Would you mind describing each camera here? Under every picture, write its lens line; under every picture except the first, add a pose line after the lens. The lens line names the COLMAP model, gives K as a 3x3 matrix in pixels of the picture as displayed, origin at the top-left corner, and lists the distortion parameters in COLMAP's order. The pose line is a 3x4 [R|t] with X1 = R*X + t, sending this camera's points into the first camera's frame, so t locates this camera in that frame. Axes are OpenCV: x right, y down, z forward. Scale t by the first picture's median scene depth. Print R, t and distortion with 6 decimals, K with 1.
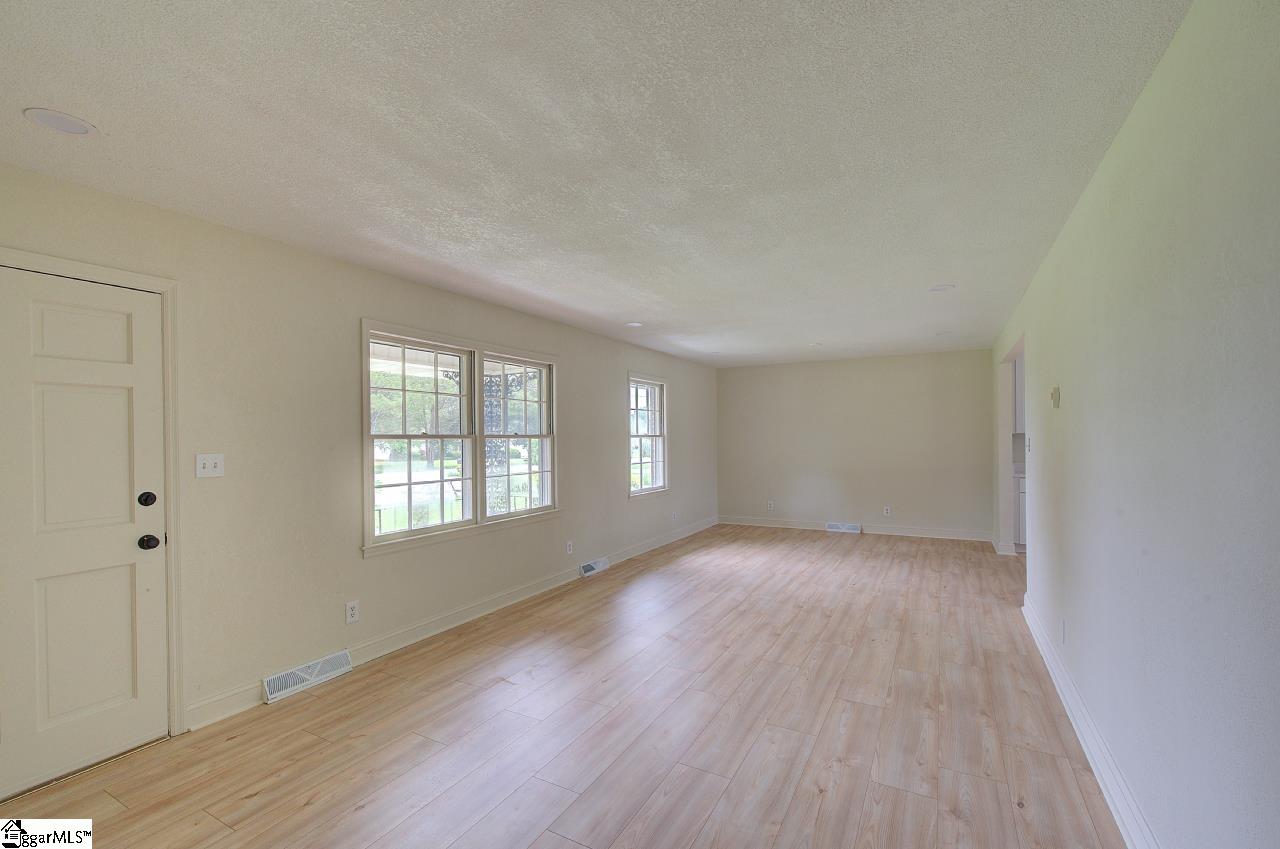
lens RADIAL K [[545.0, 0, 648.9], [0, 545.0, 436.7], [0, 0, 1]] dist [0.001568, 0.000084]
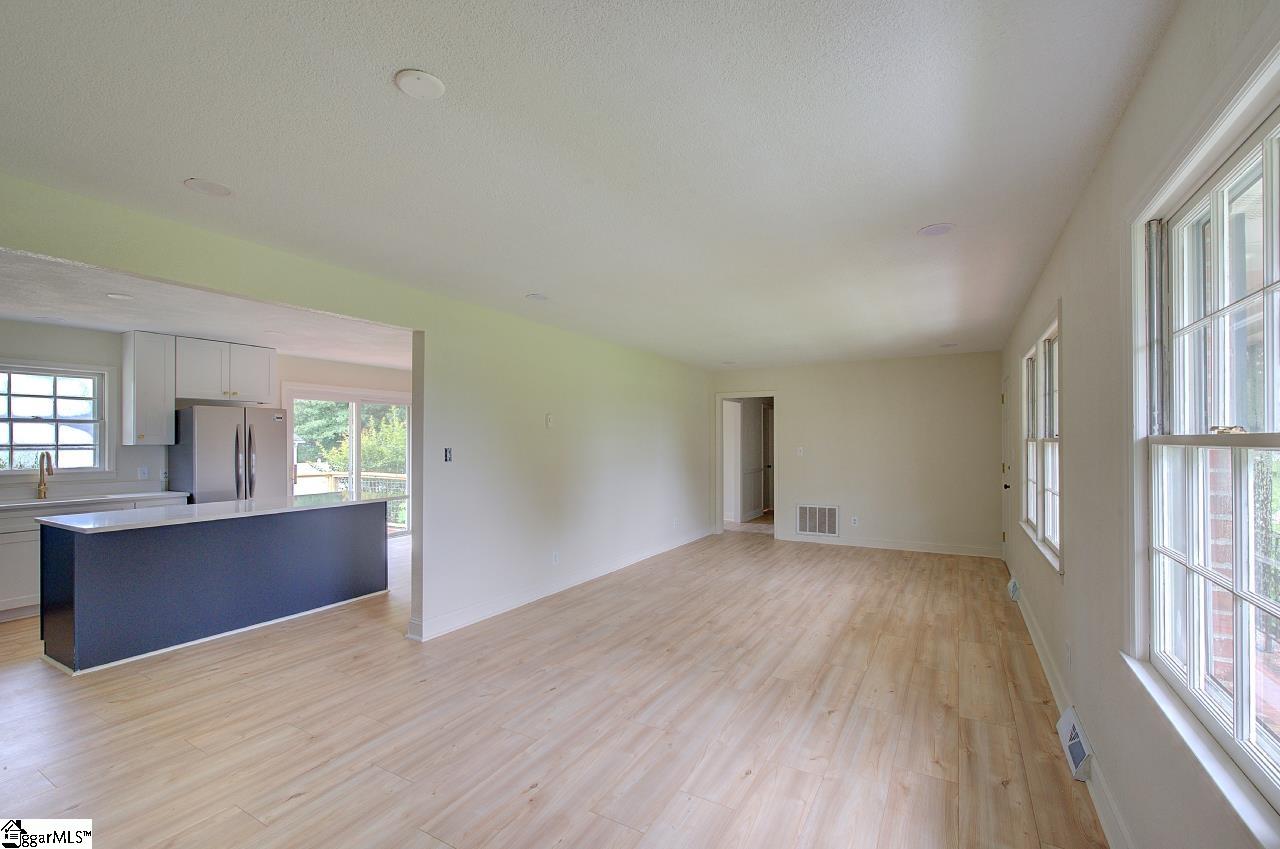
lens RADIAL K [[545.0, 0, 648.9], [0, 545.0, 436.7], [0, 0, 1]] dist [0.001568, 0.000084]
pose [[-0.999741, 0.012366, 0.019090, 0.295695], [0.012136, 0.999853, -0.012141, -0.002306], [-0.019237, -0.011906, -0.999744, 1.872512]]
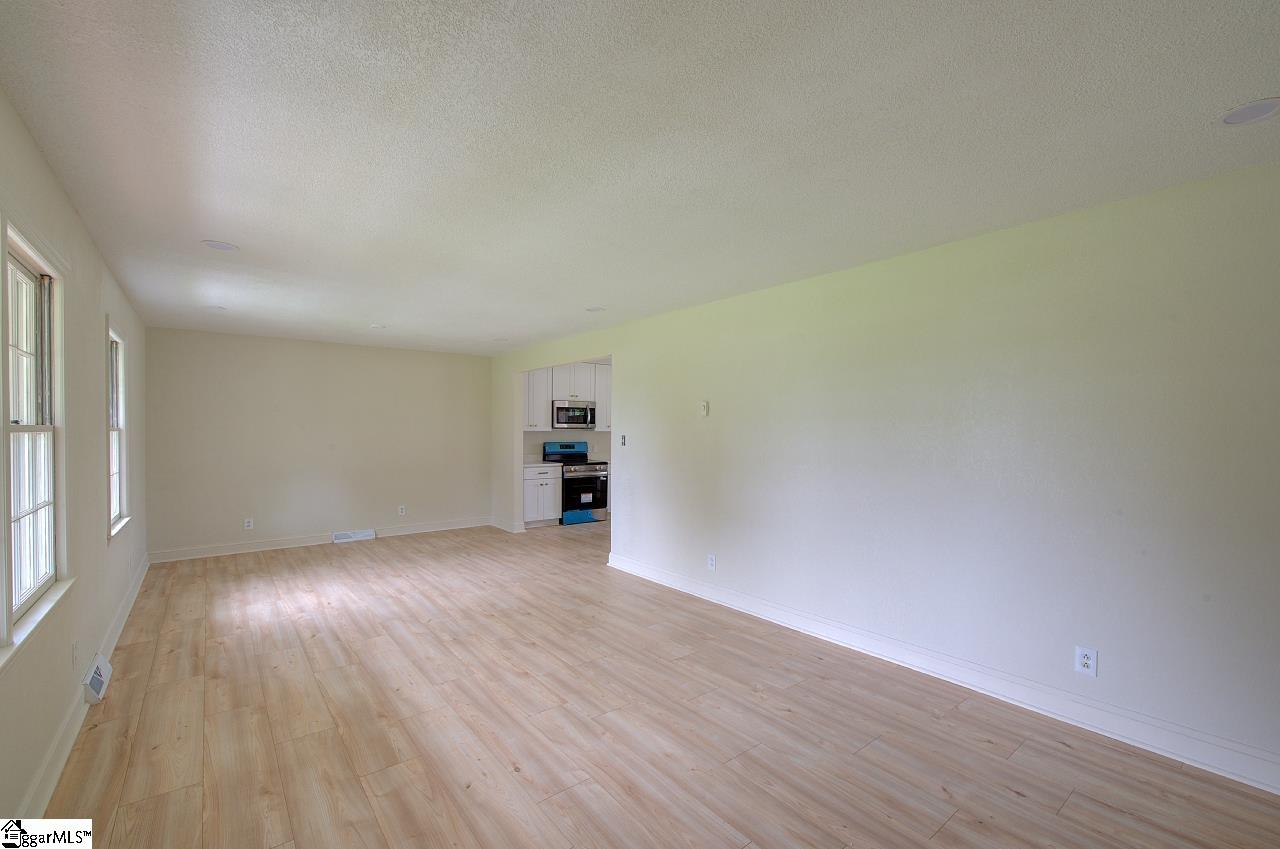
lens RADIAL K [[545.0, 0, 648.9], [0, 545.0, 436.7], [0, 0, 1]] dist [0.001568, 0.000084]
pose [[0.384899, 0.000530, 0.922958, -0.492936], [-0.008216, 0.999962, 0.002852, 0.000421], [-0.922922, -0.008681, 0.384889, 0.401652]]
